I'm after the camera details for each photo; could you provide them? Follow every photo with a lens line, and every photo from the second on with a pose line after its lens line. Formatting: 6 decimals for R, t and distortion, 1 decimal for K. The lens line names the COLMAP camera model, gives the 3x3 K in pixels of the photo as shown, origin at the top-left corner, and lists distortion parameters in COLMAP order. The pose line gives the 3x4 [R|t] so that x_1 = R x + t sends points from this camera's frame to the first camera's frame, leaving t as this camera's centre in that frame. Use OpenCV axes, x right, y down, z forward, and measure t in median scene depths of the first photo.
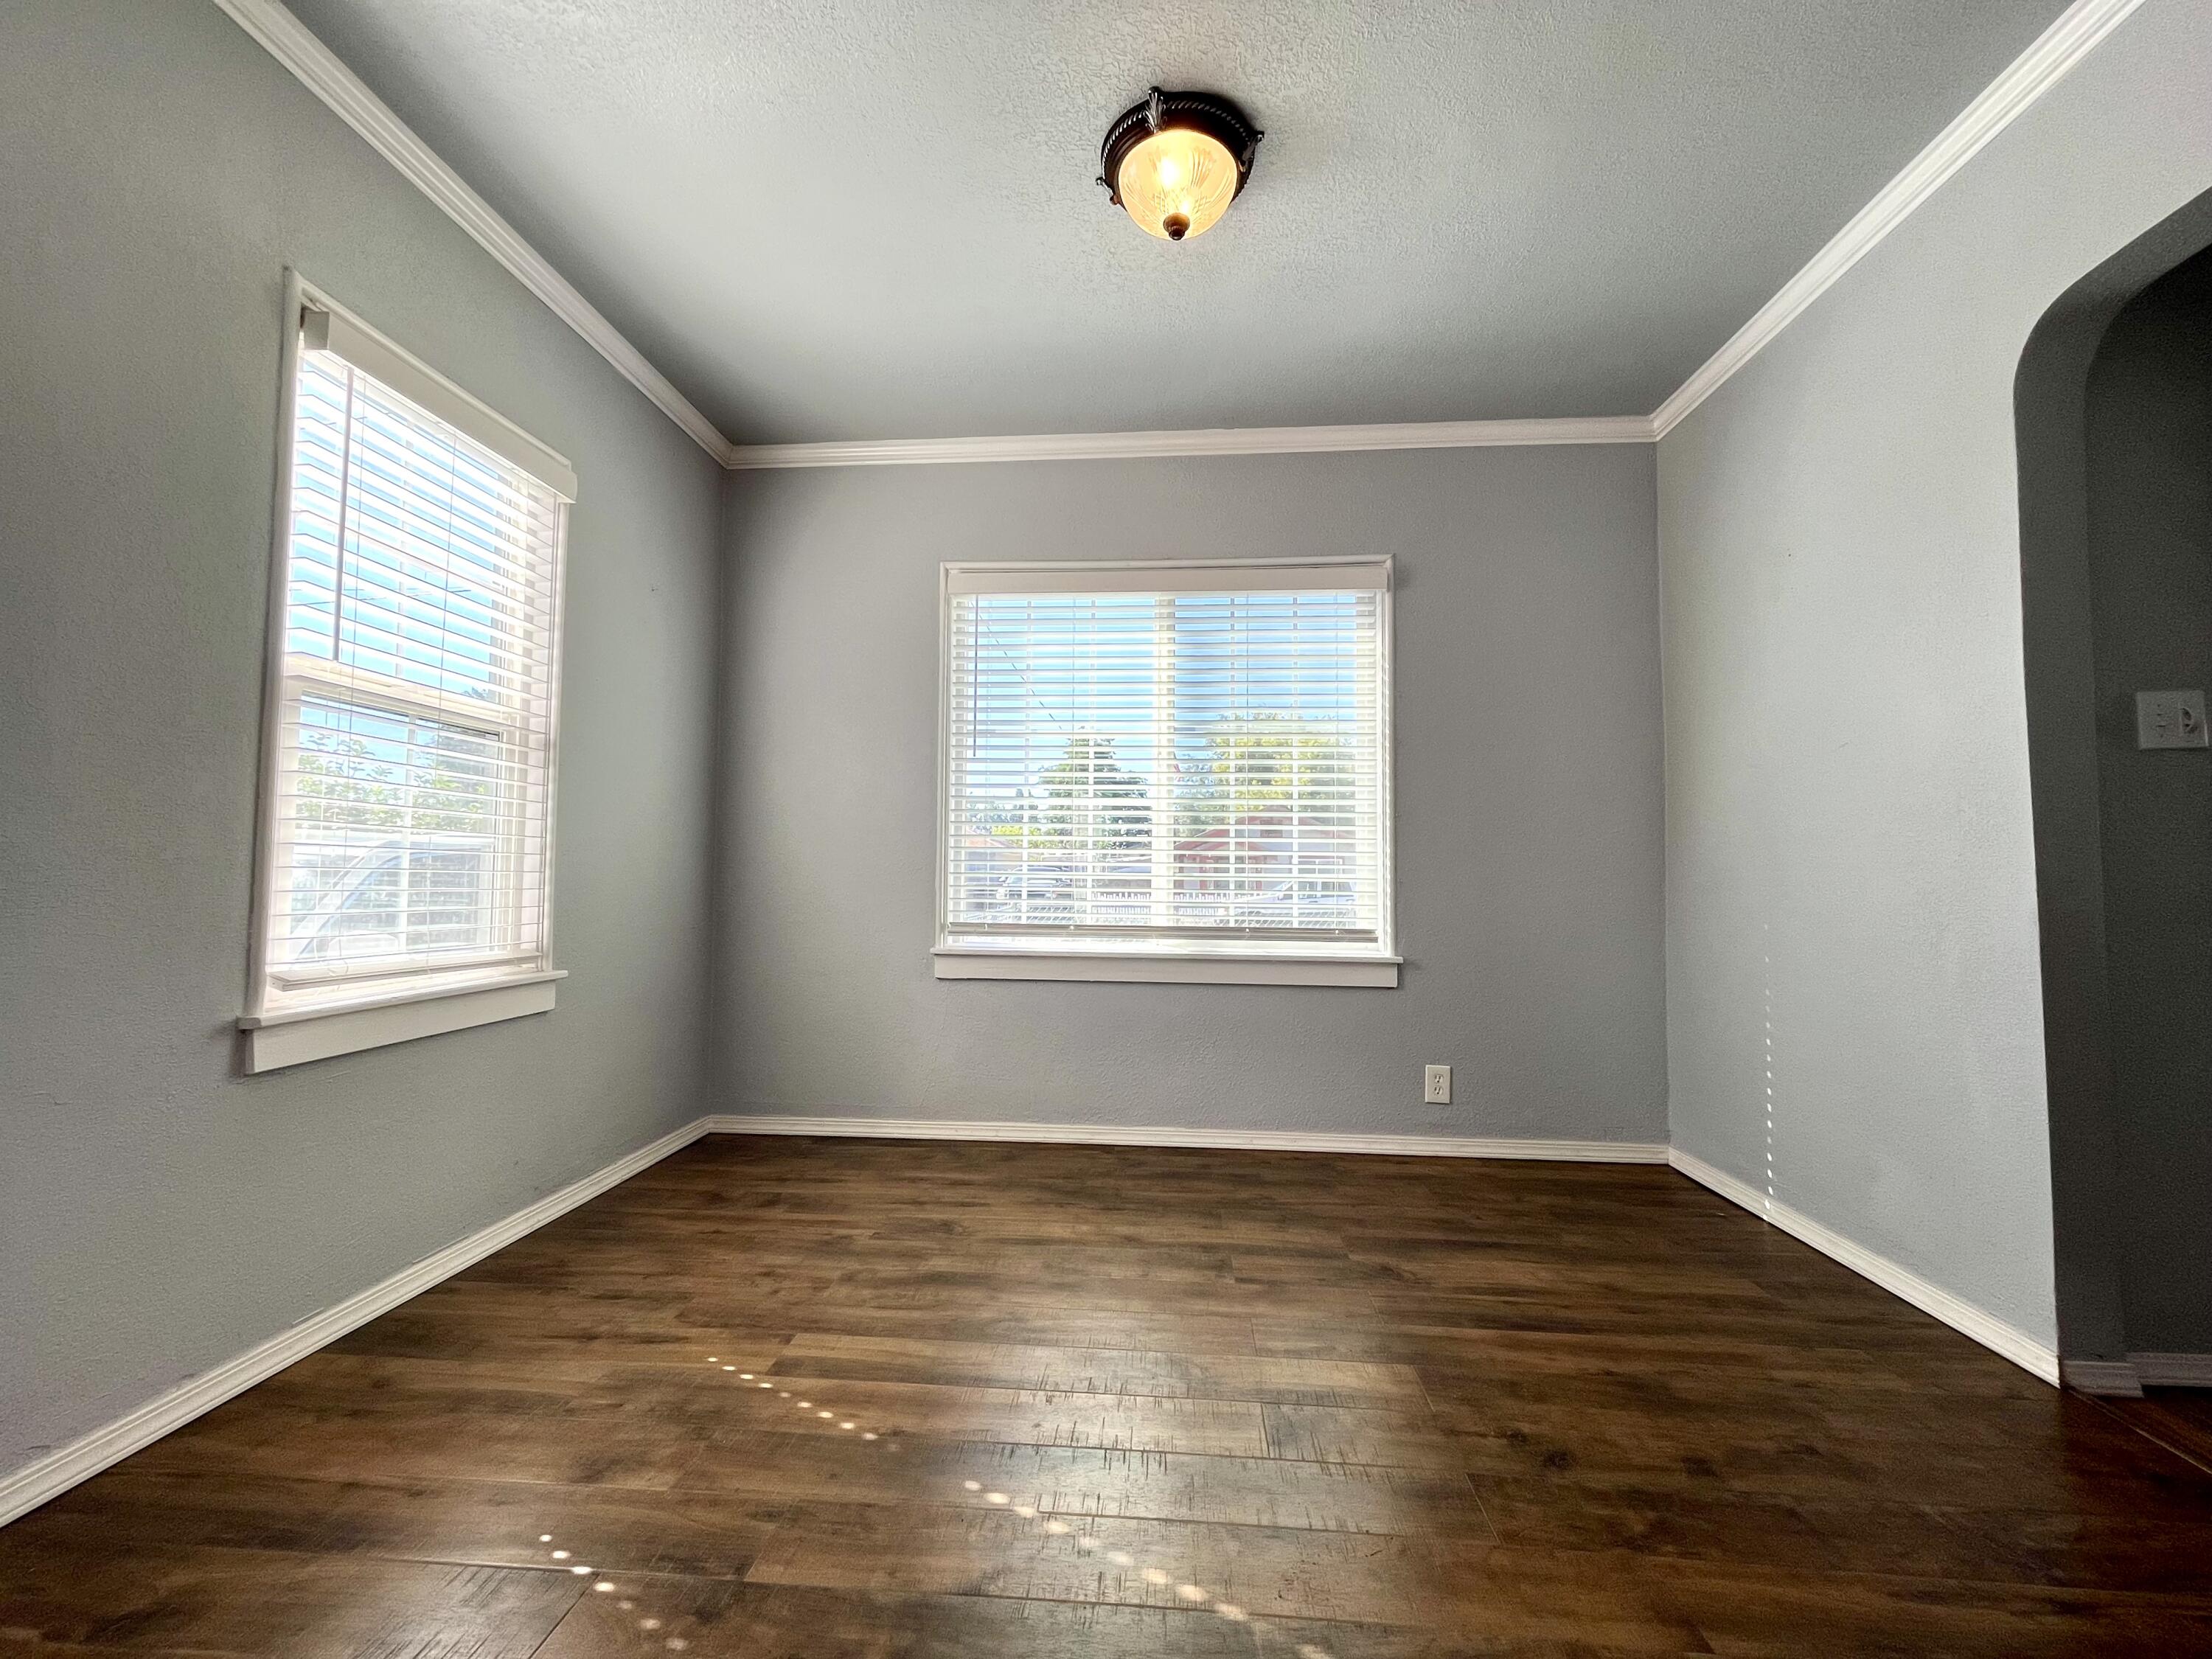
lens RADIAL K [[892.9, 0, 1100.2], [0, 892.9, 835.3], [0, 0, 1]] dist [-0.001399, -0.000150]
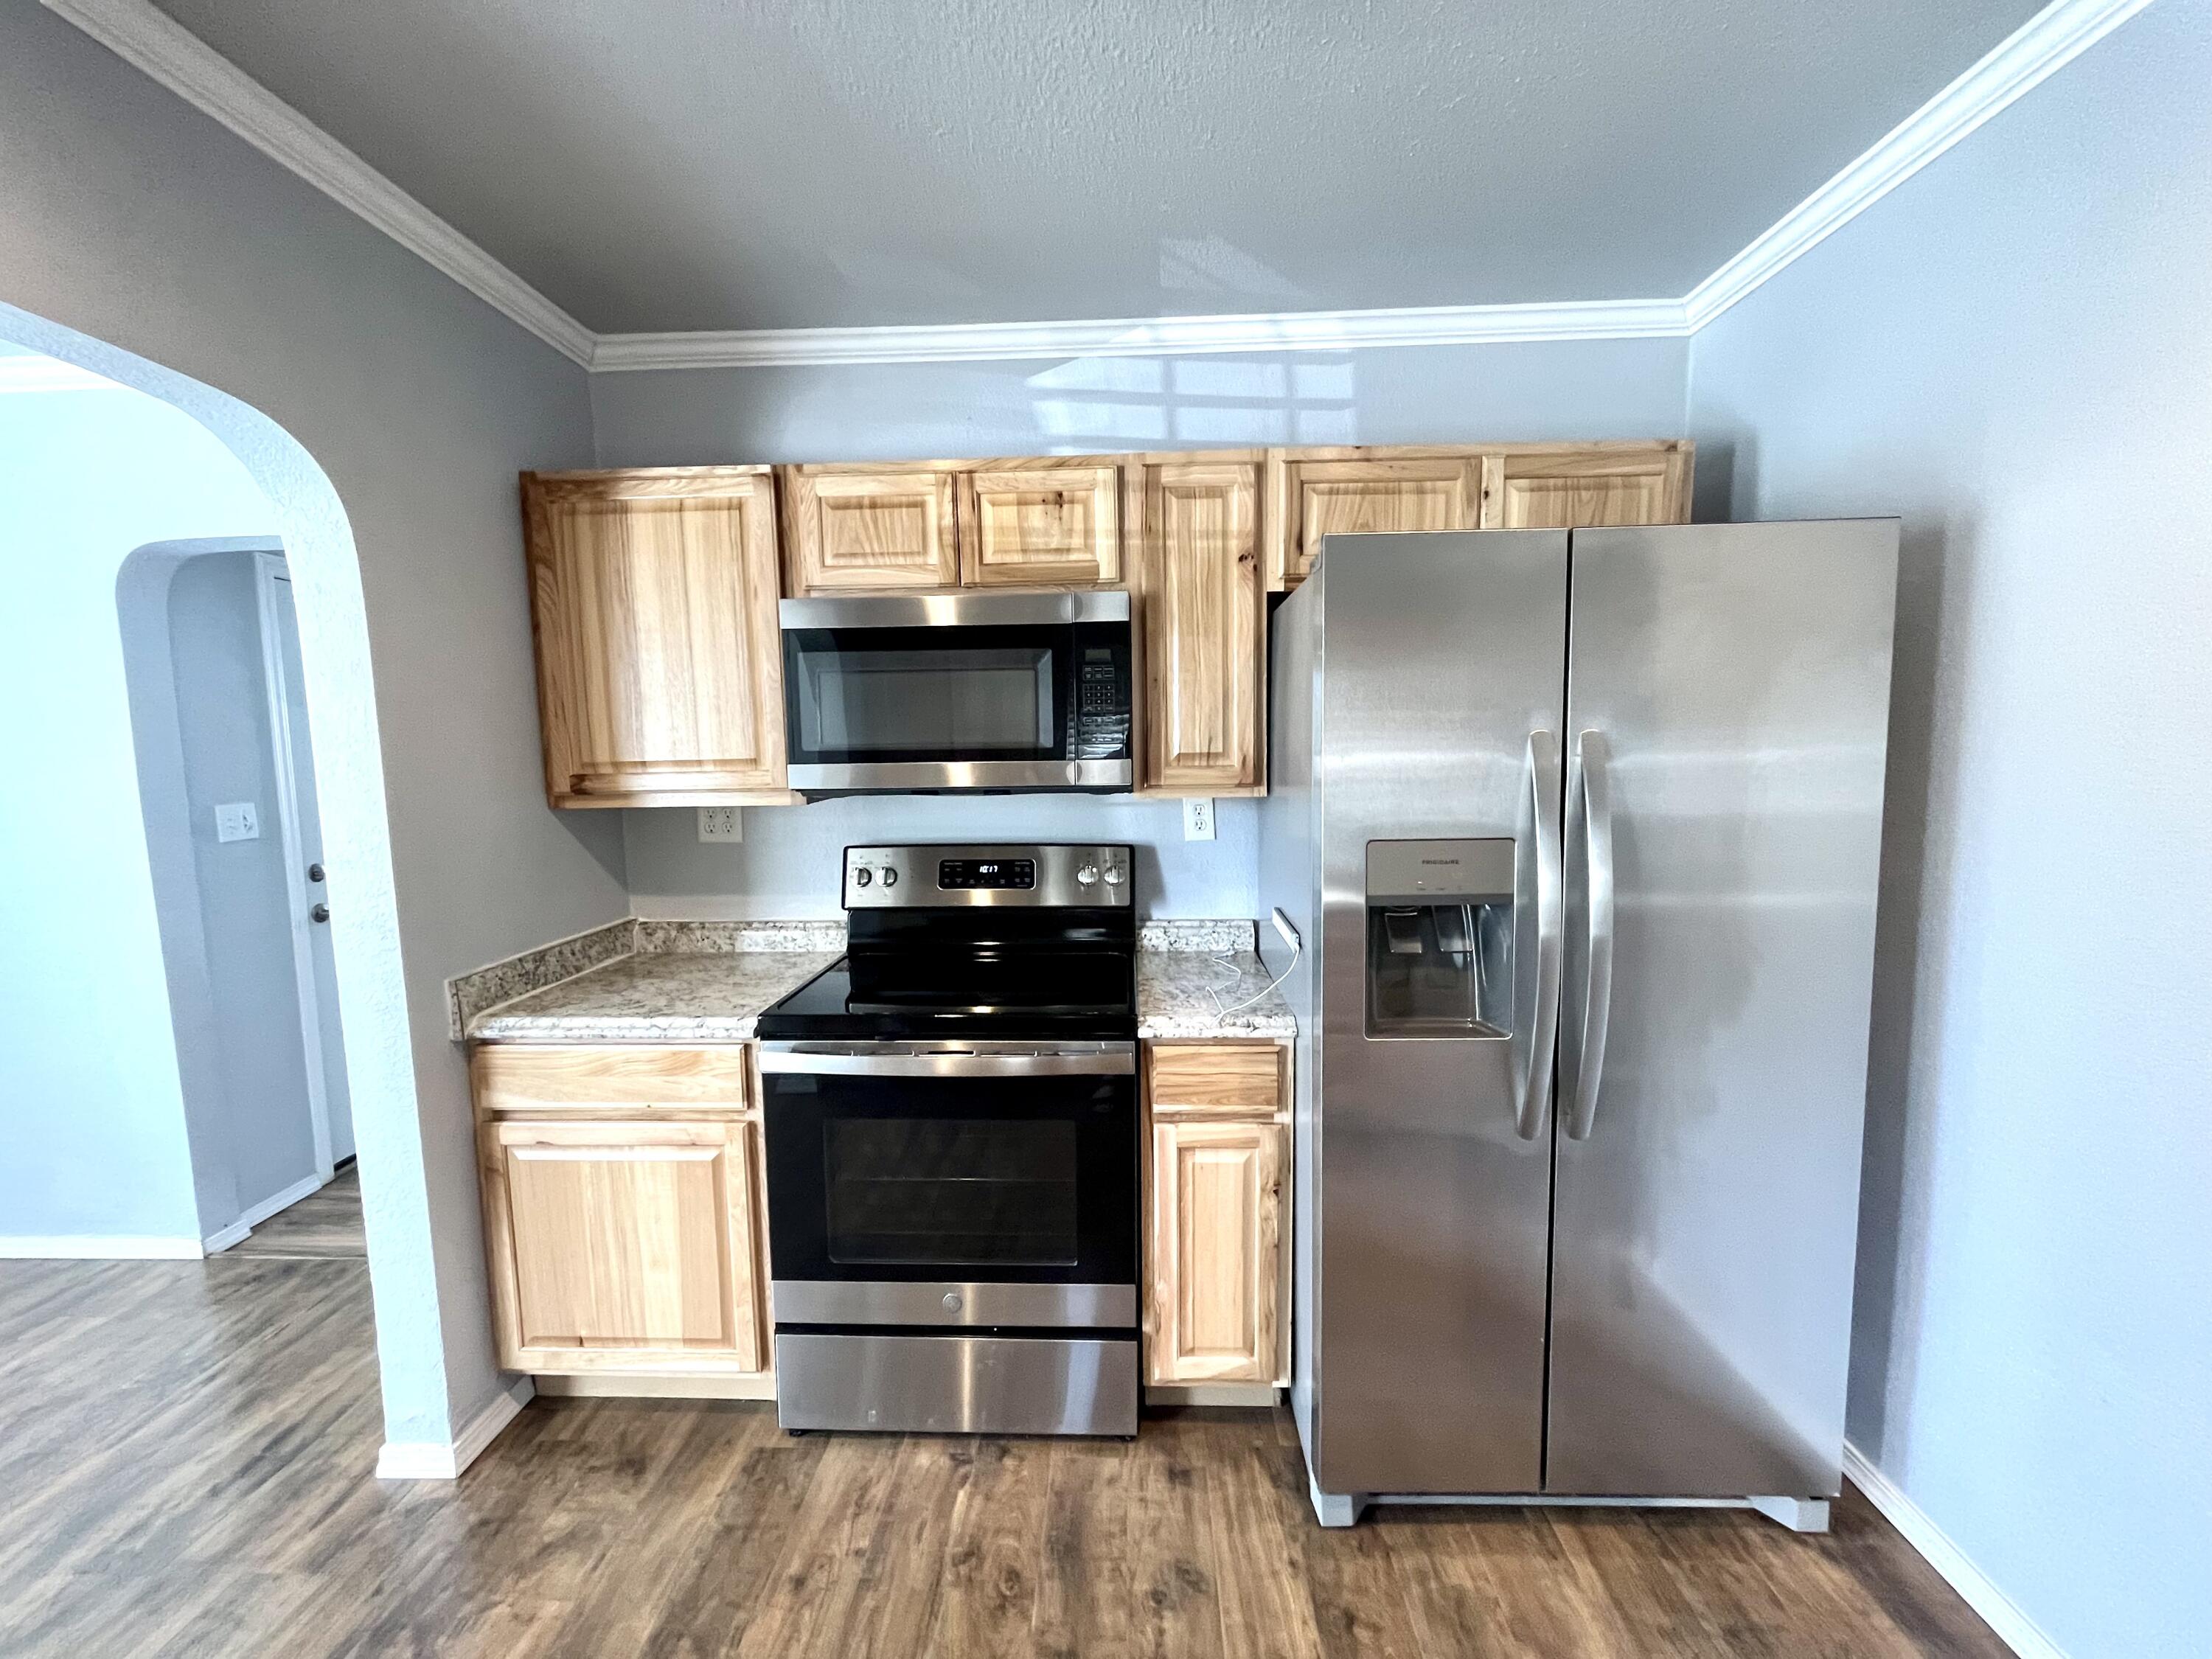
lens RADIAL K [[892.9, 0, 1102.5], [0, 892.9, 835.7], [0, 0, 1]] dist [-0.001399, -0.000150]
pose [[-0.046426, -0.111525, 0.992677, -0.446962], [-0.030331, 0.993447, 0.110193, -0.321207], [-0.998461, -0.024993, -0.049505, -0.458286]]
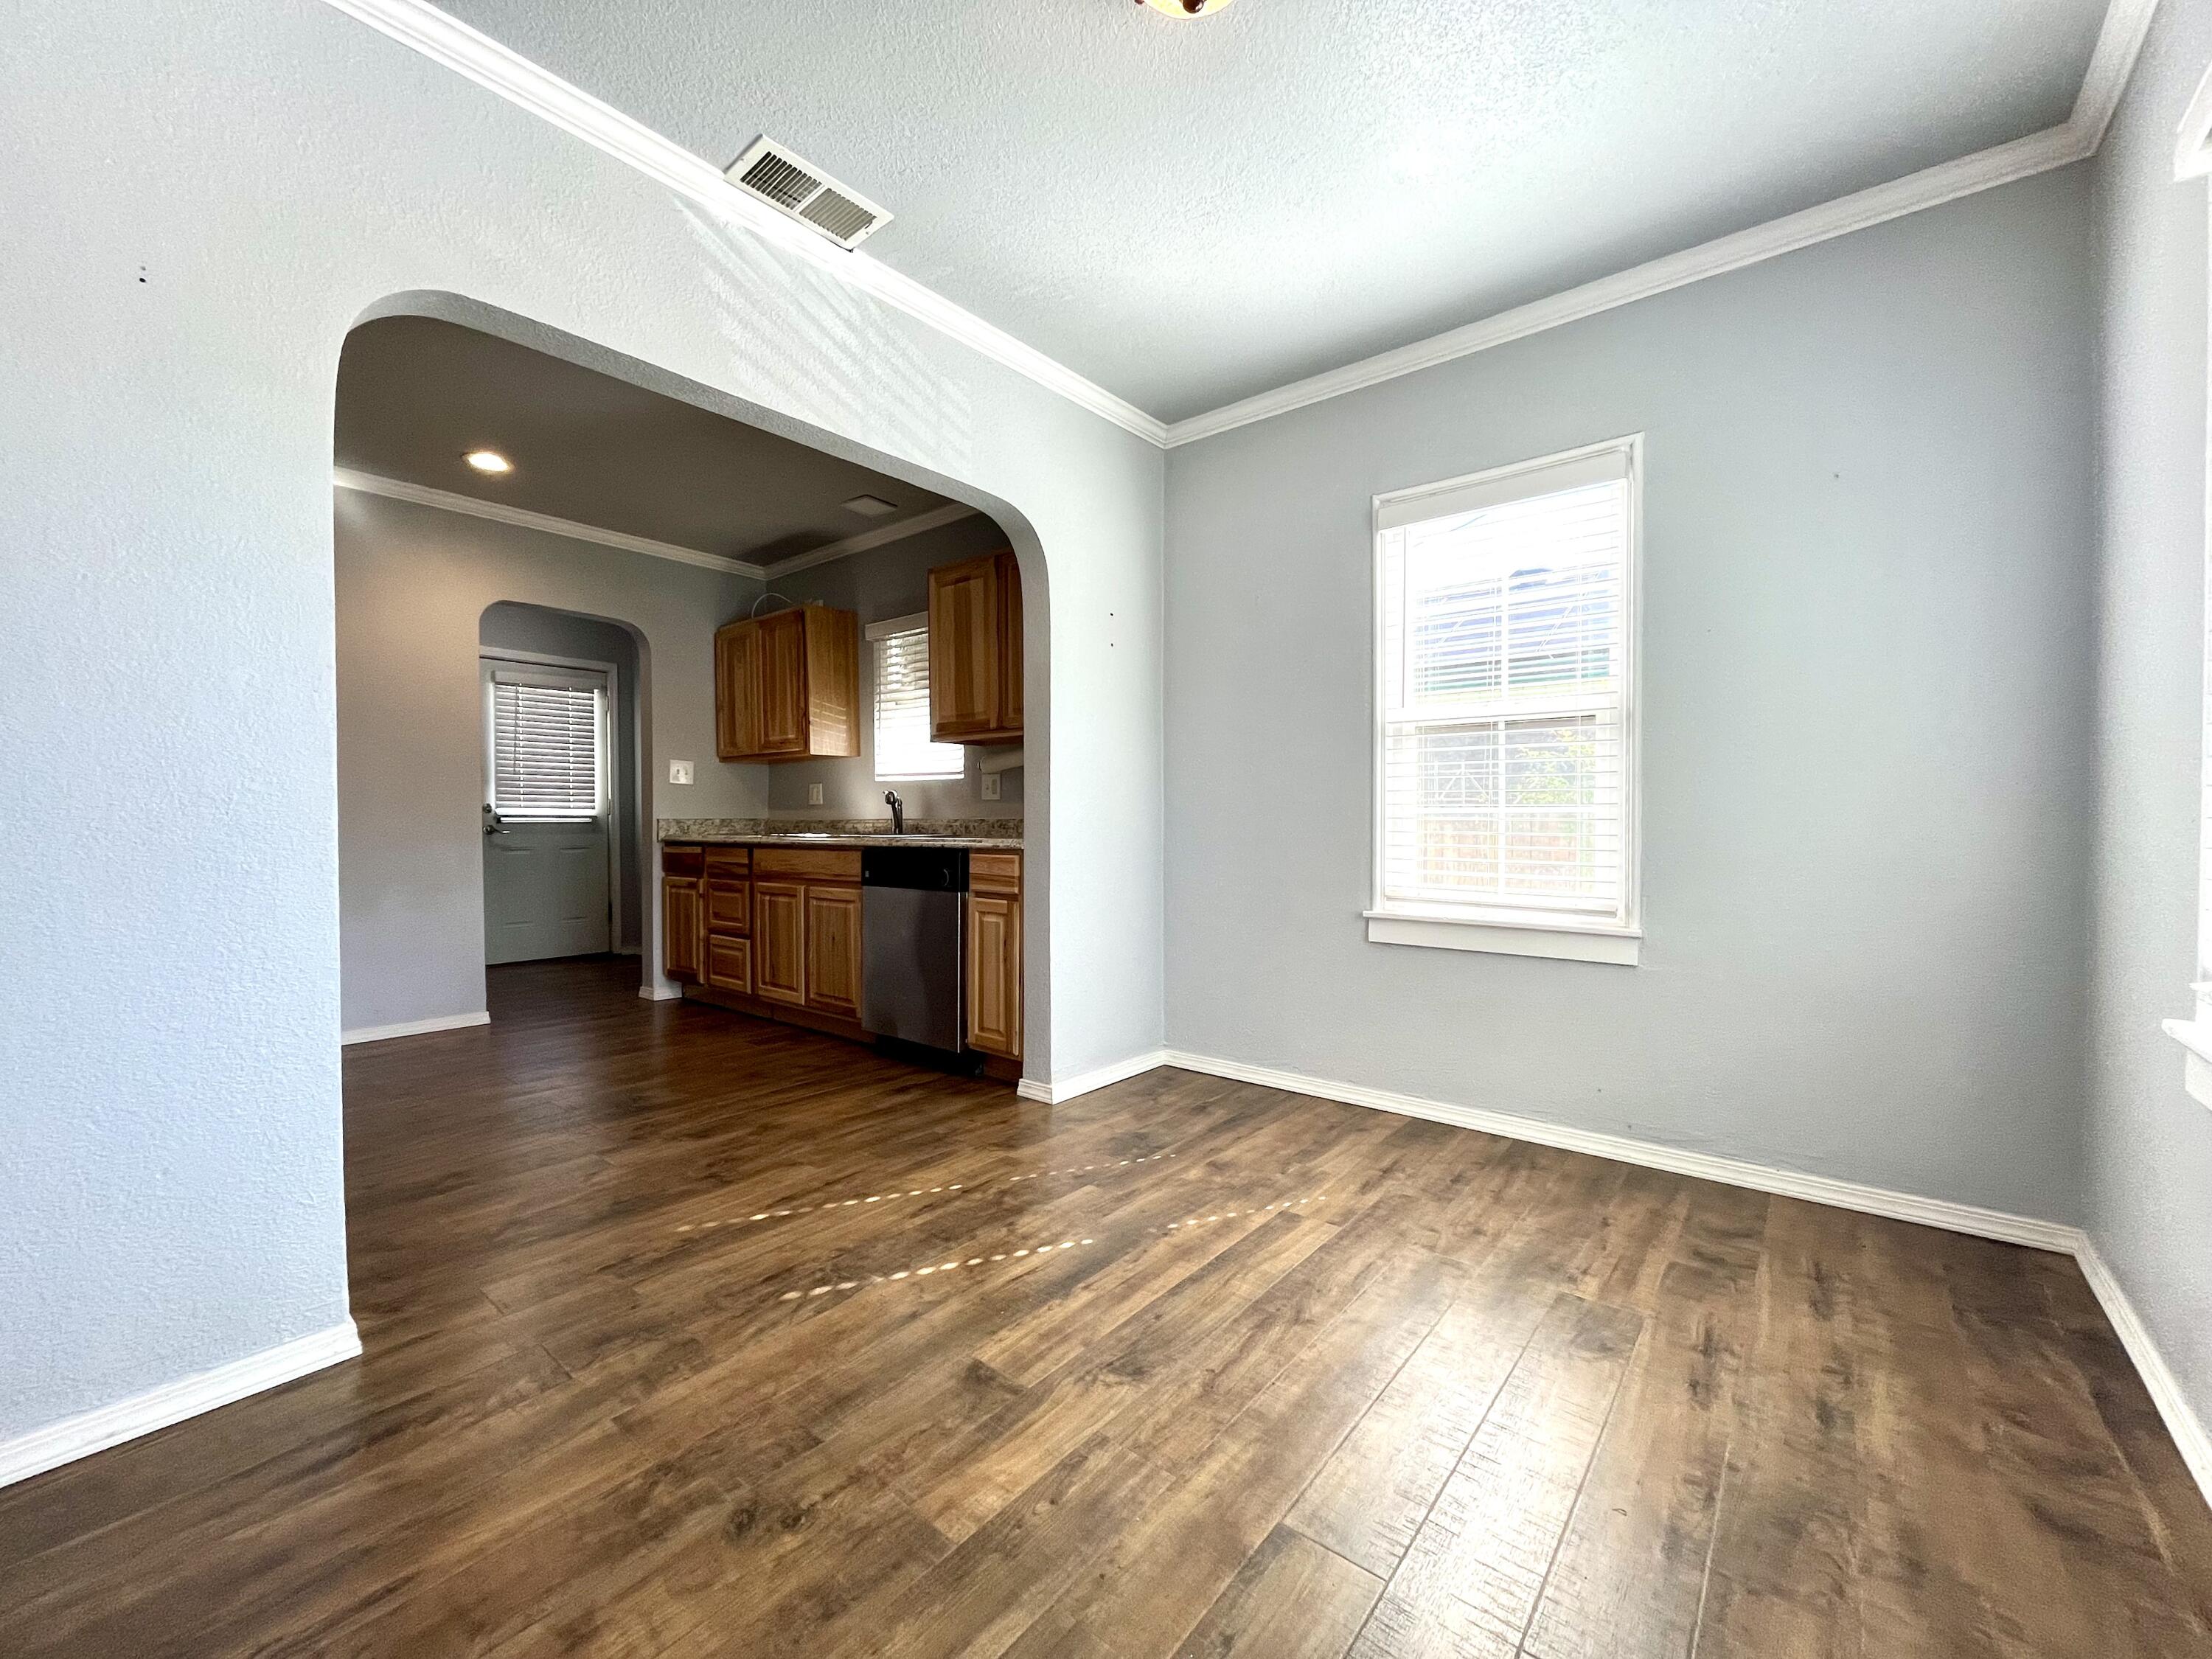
lens RADIAL K [[892.9, 0, 1102.5], [0, 892.9, 836.8], [0, 0, 1]] dist [-0.001399, -0.000150]
pose [[-0.566828, 0.012830, -0.823736, 0.822943], [0.035837, 0.999316, -0.009096, 0.039735], [0.823056, -0.034676, -0.566901, 1.450137]]
